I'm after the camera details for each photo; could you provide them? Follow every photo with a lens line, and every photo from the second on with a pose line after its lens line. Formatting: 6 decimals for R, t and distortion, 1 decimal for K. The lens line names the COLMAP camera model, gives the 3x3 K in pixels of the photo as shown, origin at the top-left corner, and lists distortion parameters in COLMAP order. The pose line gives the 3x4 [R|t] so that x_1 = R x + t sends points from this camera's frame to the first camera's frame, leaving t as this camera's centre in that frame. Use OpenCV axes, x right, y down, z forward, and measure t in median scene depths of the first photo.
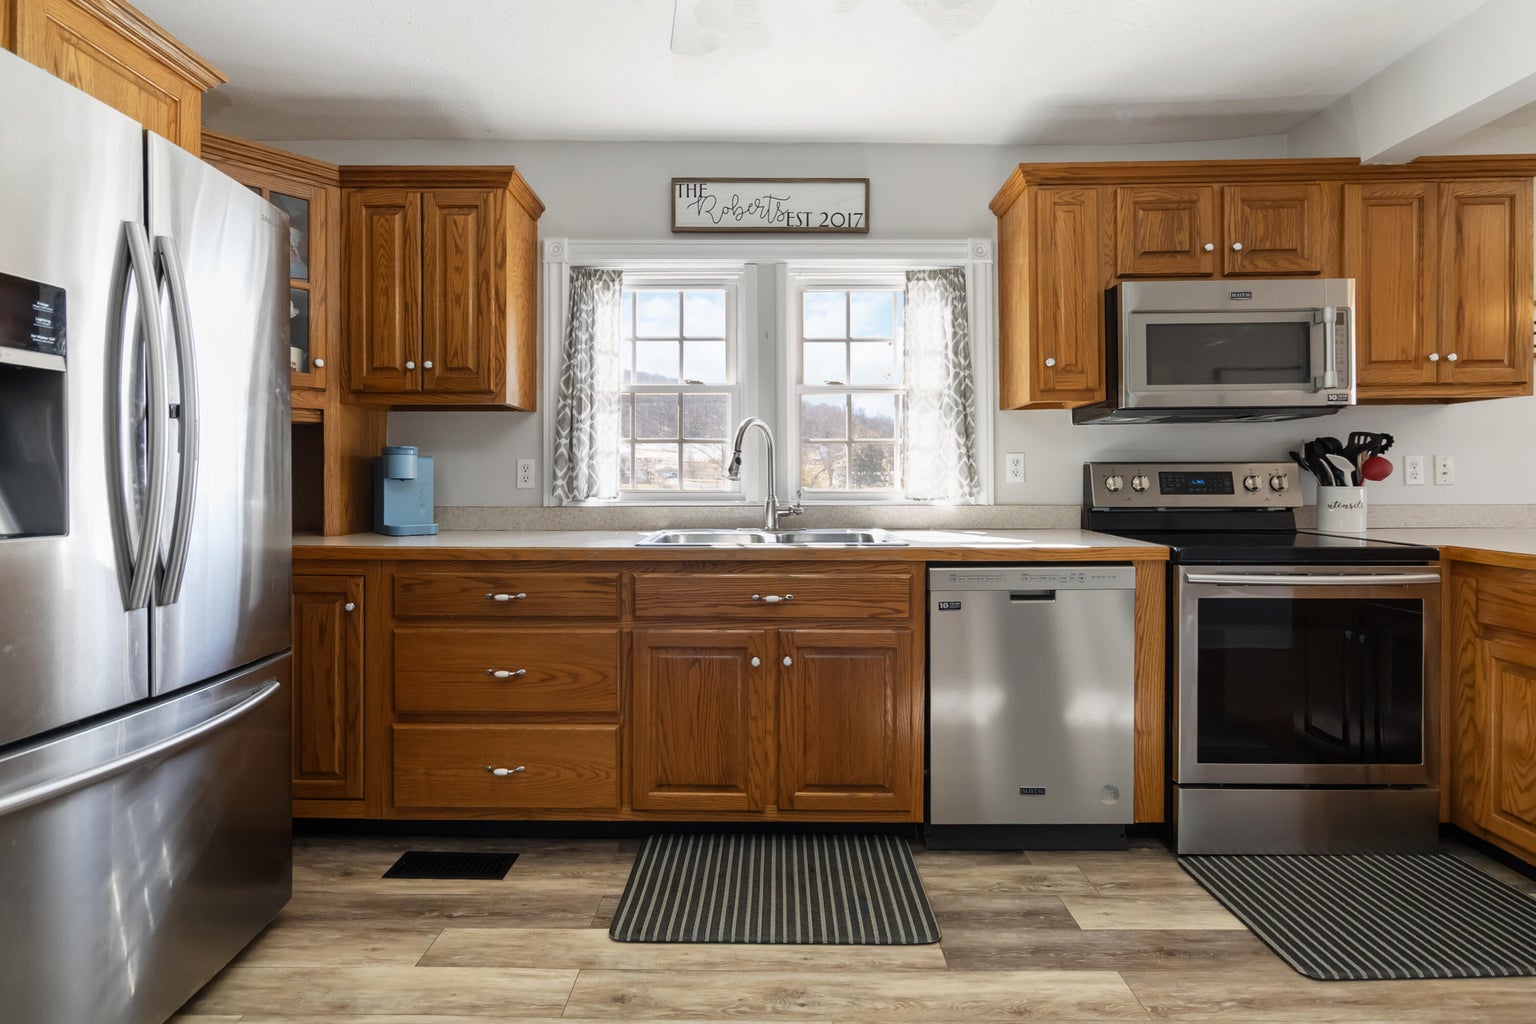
lens RADIAL K [[715.4, 0, 769.5], [0, 715.4, 480.2], [0, 0, 1]] dist [0.001513, -0.000143]
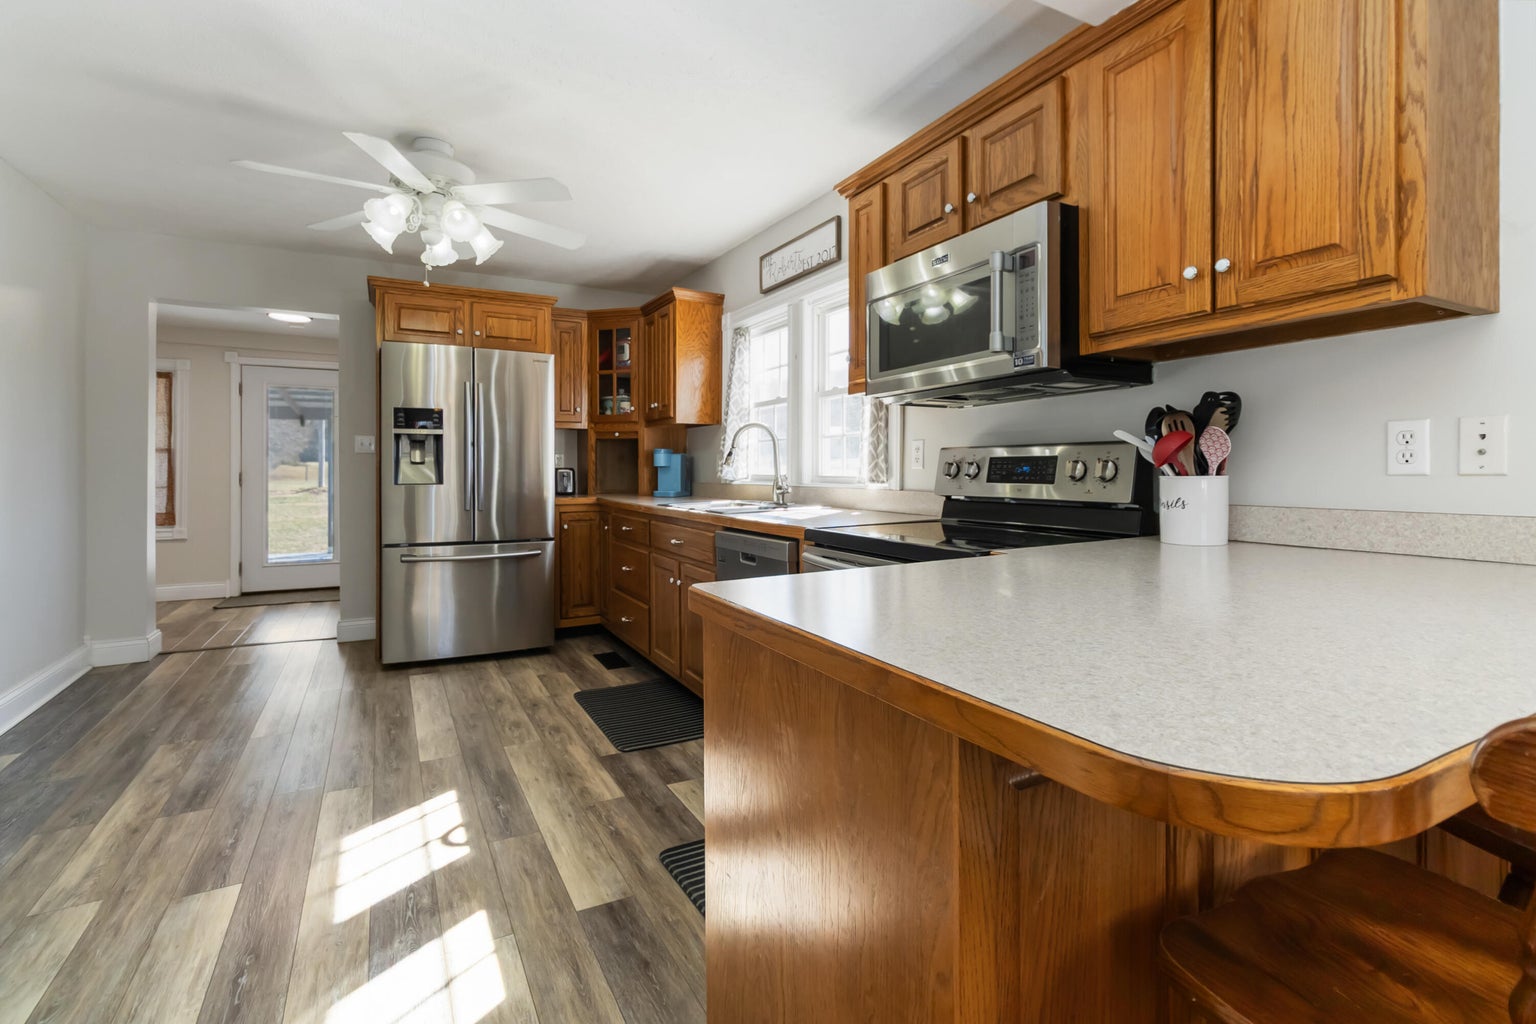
lens RADIAL K [[715.4, 0, 775.1], [0, 715.4, 470.0], [0, 0, 1]] dist [0.001513, -0.000143]
pose [[0.486864, 0.003680, -0.873470, 1.303860], [0.003131, 0.999977, 0.005958, -0.002119], [0.873472, -0.005635, 0.486841, 0.369324]]
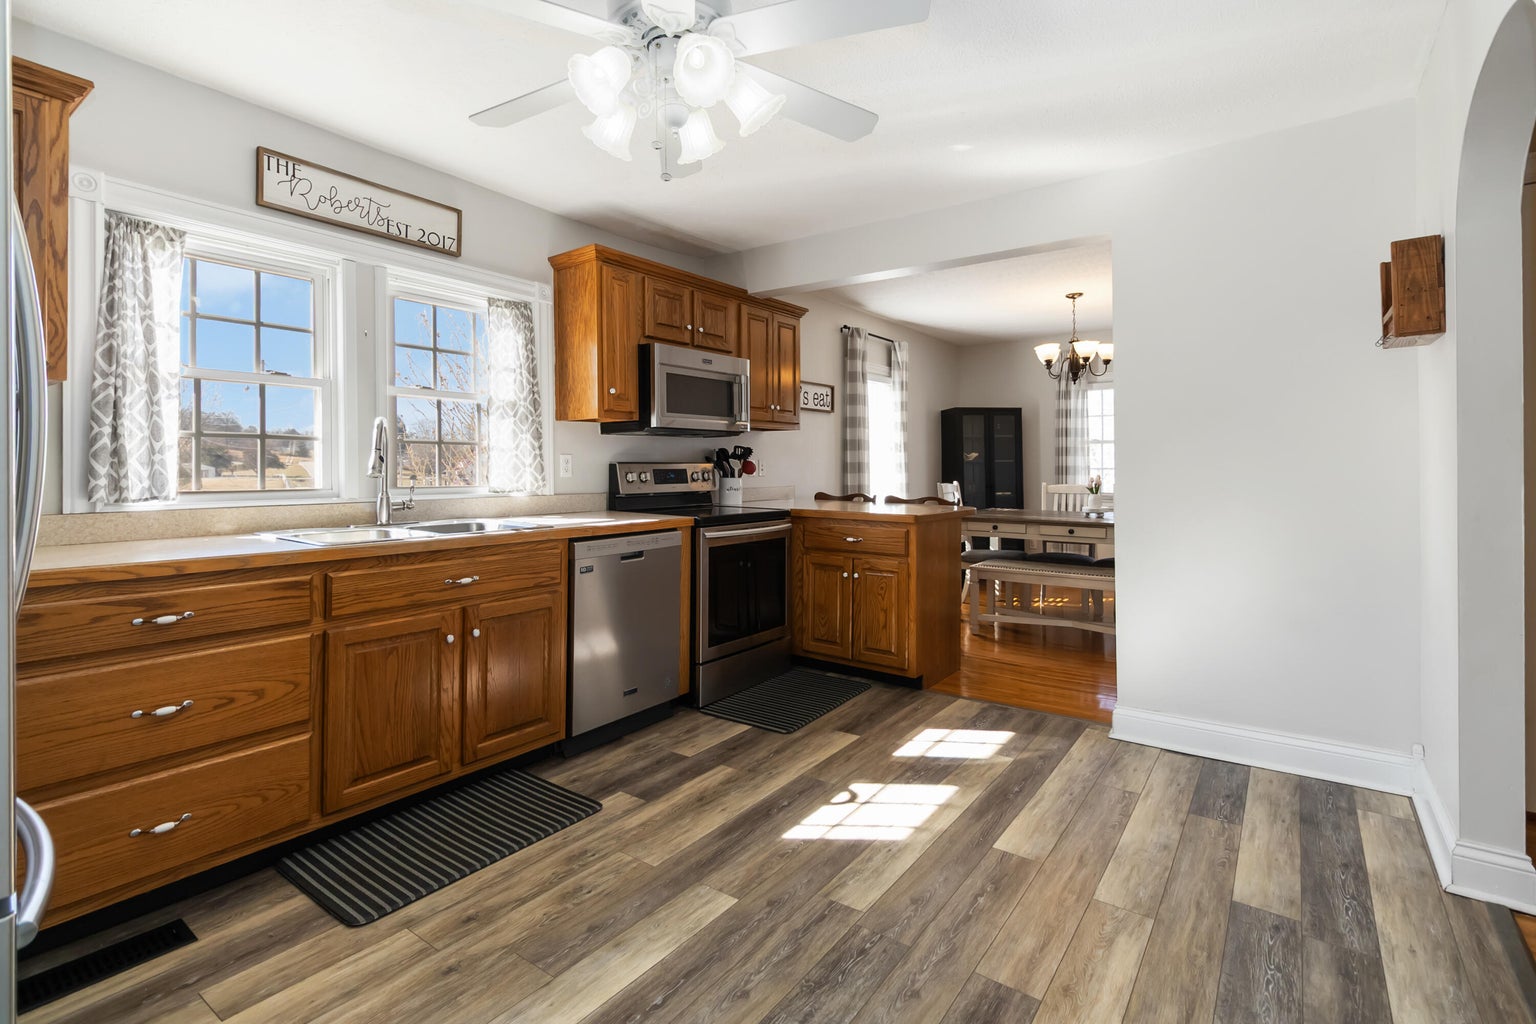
lens RADIAL K [[715.4, 0, 763.8], [0, 715.4, 460.7], [0, 0, 1]] dist [0.001513, -0.000143]
pose [[0.590602, 0.009609, 0.806905, -0.561728], [0.000524, 0.999924, -0.012291, -0.011634], [-0.806962, 0.007682, 0.590553, -0.062128]]
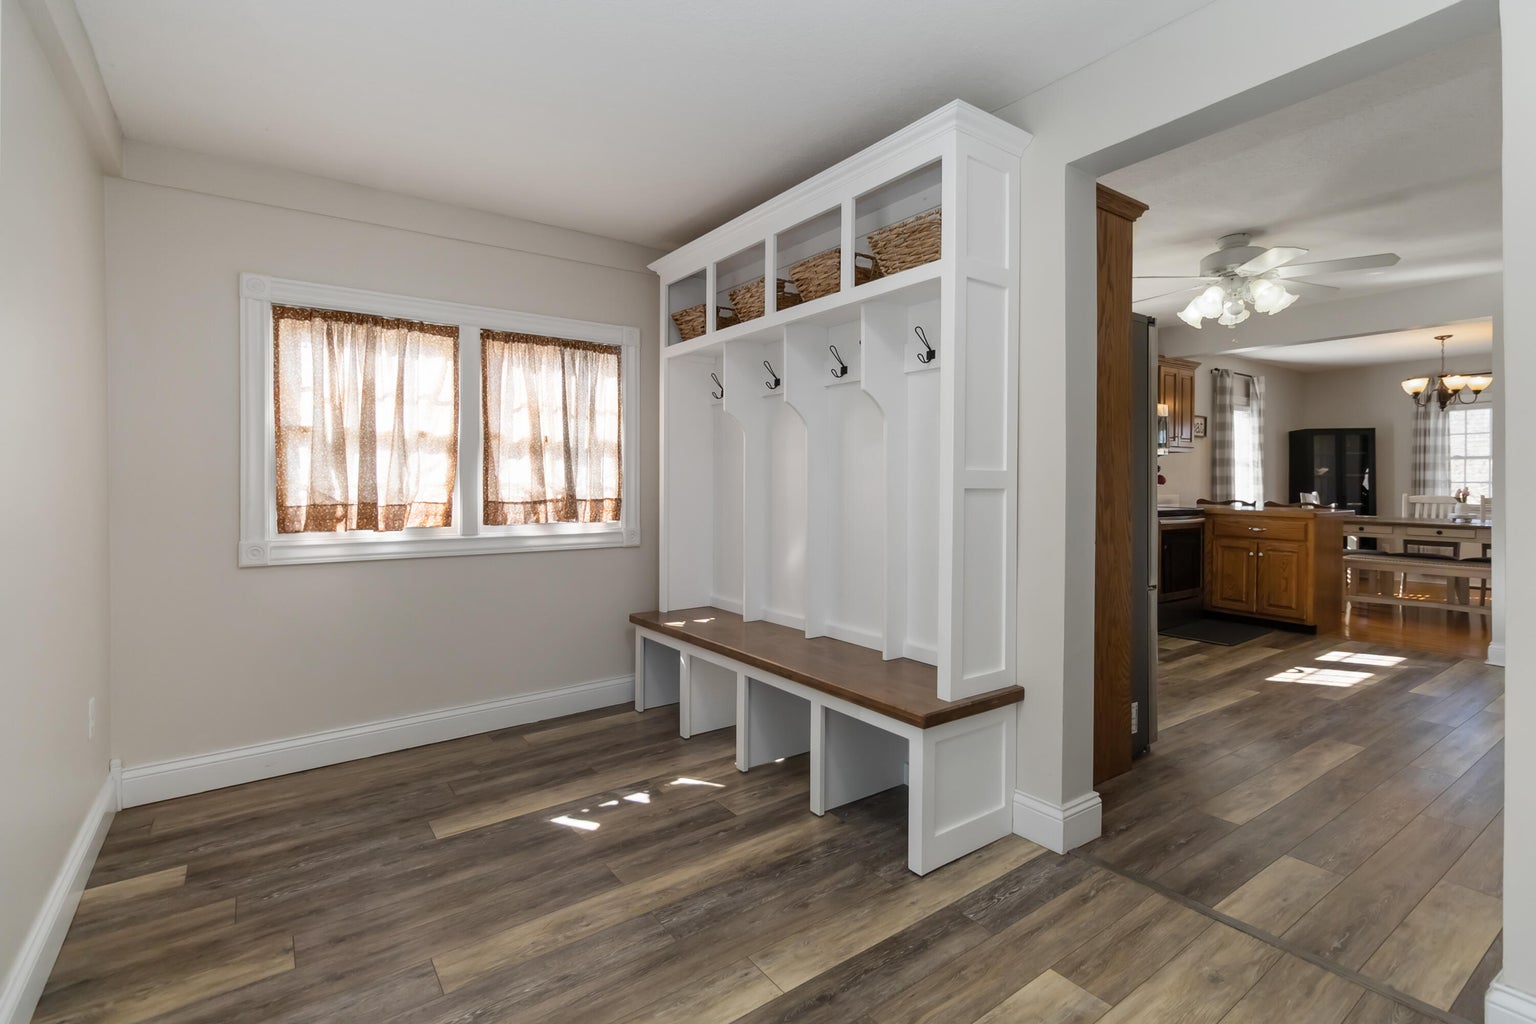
lens RADIAL K [[715.4, 0, 759.1], [0, 715.4, 487.2], [0, 0, 1]] dist [0.001513, -0.000143]
pose [[0.811825, -0.001378, 0.583899, -1.797004], [-0.003382, 0.999969, 0.007062, -0.003011], [-0.583891, -0.007708, 0.811796, -0.209542]]
